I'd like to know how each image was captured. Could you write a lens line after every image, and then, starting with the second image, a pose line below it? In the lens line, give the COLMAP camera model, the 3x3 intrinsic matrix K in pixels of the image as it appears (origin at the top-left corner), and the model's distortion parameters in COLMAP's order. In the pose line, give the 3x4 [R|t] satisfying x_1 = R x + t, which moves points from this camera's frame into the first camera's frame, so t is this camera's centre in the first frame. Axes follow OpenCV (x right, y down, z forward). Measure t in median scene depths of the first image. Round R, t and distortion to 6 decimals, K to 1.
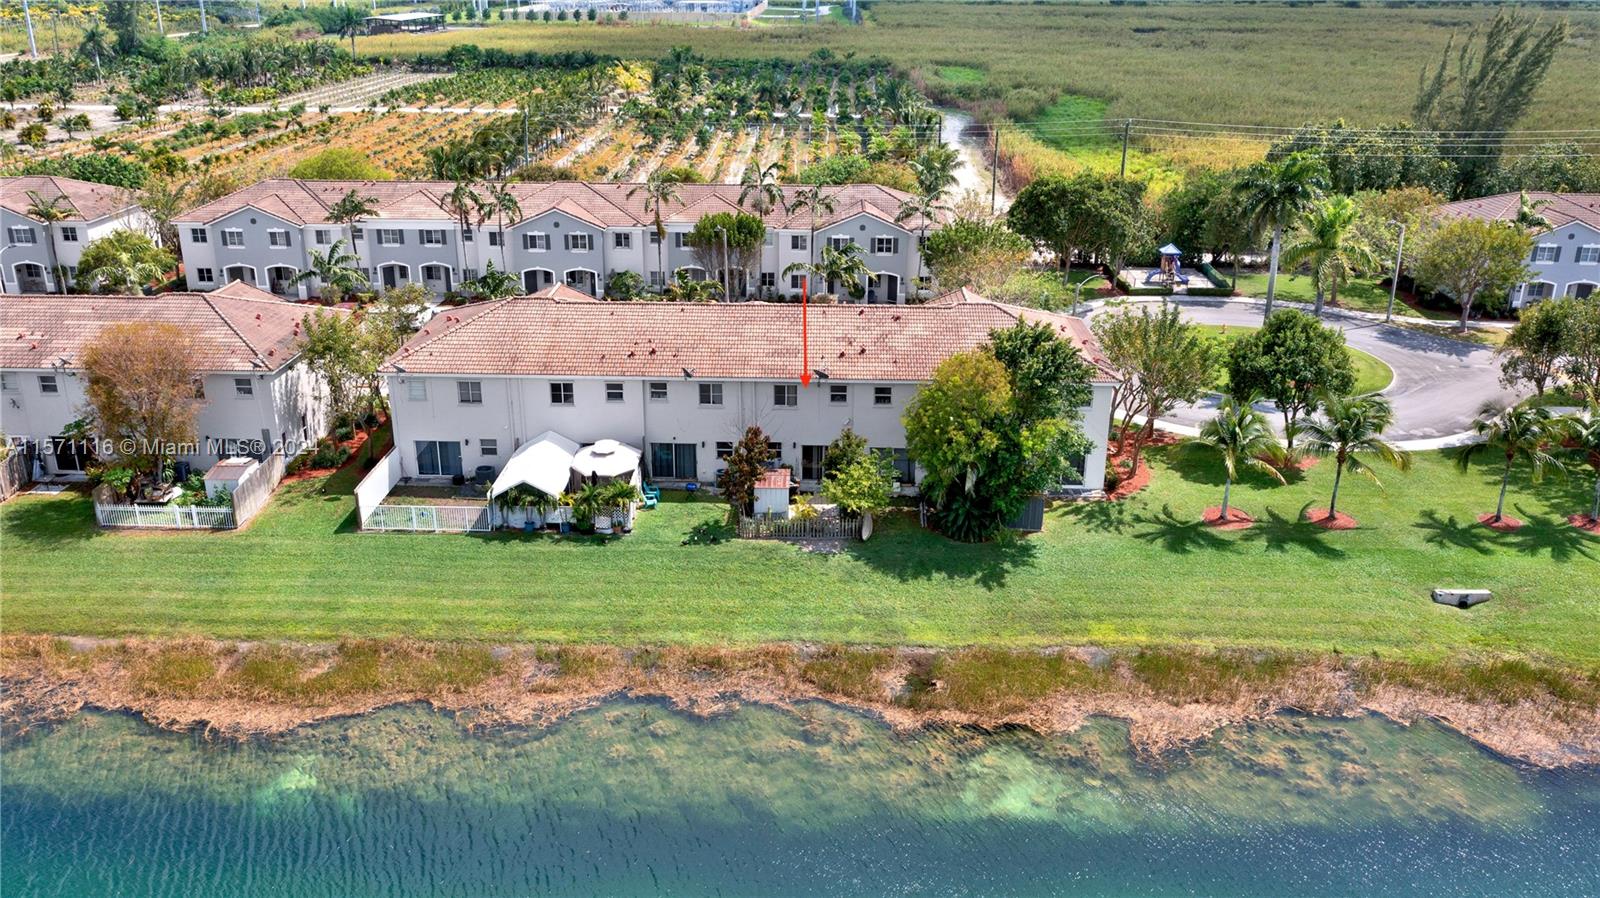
lens RADIAL K [[1298.0, 0, 800.0], [0, 1298.0, 449.0], [0, 0, 1]] dist [-0.001492, -0.000029]
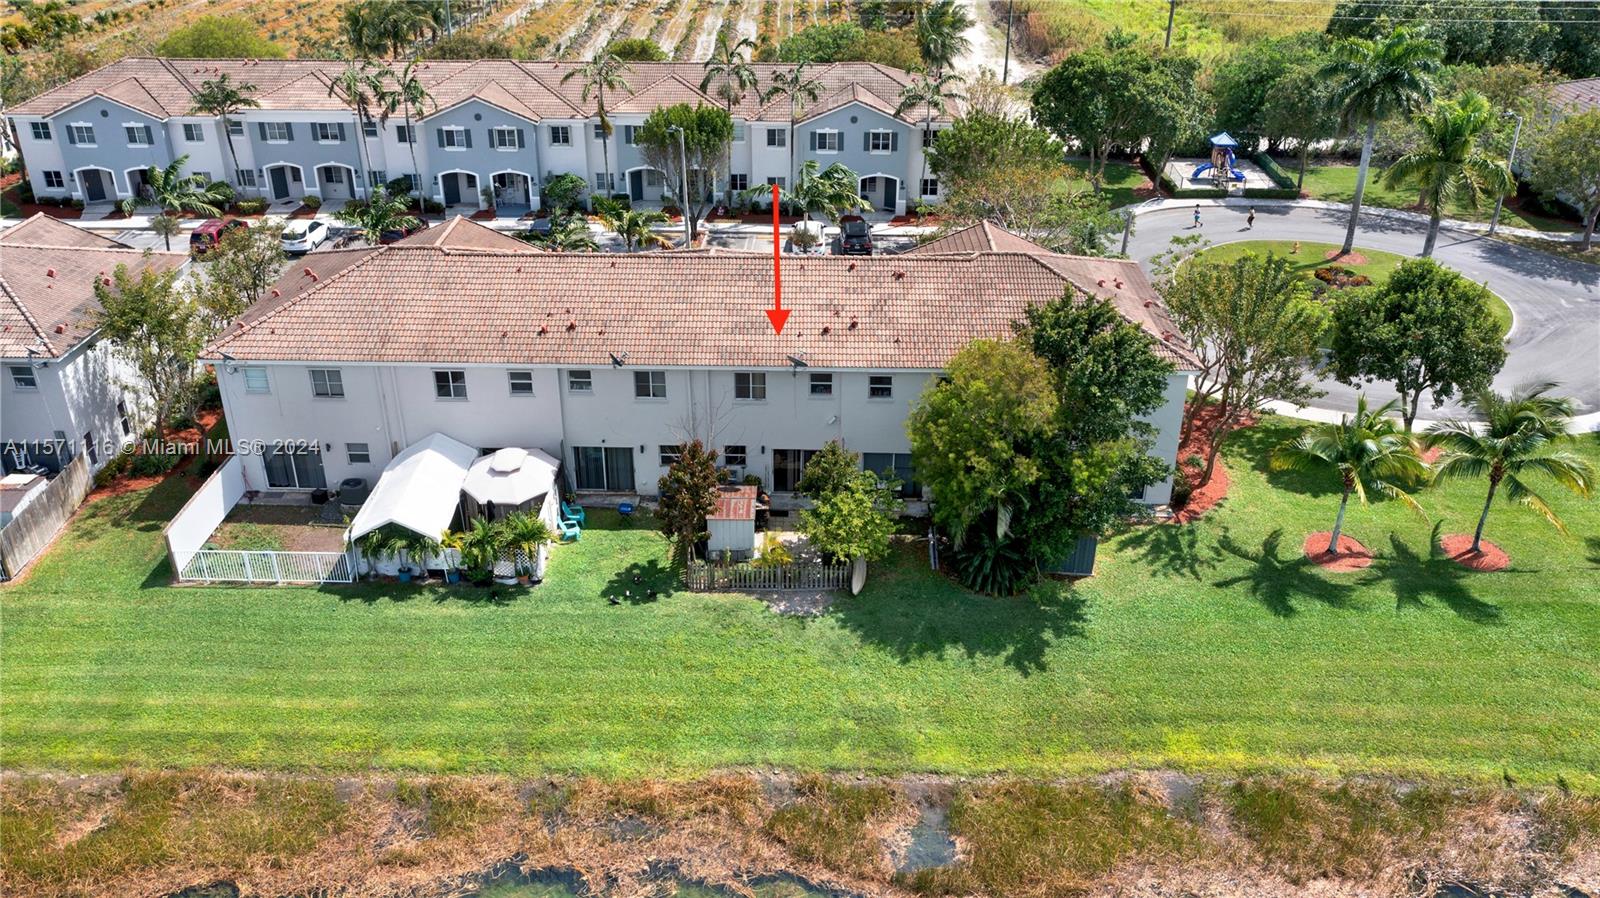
lens RADIAL K [[1298.0, 0, 800.0], [0, 1298.0, 449.0], [0, 0, 1]] dist [-0.001492, -0.000029]
pose [[0.999973, -0.004881, 0.005534, 0.013365], [0.004194, 0.992996, 0.118073, -0.093932], [-0.006071, -0.118046, 0.992990, 0.255078]]
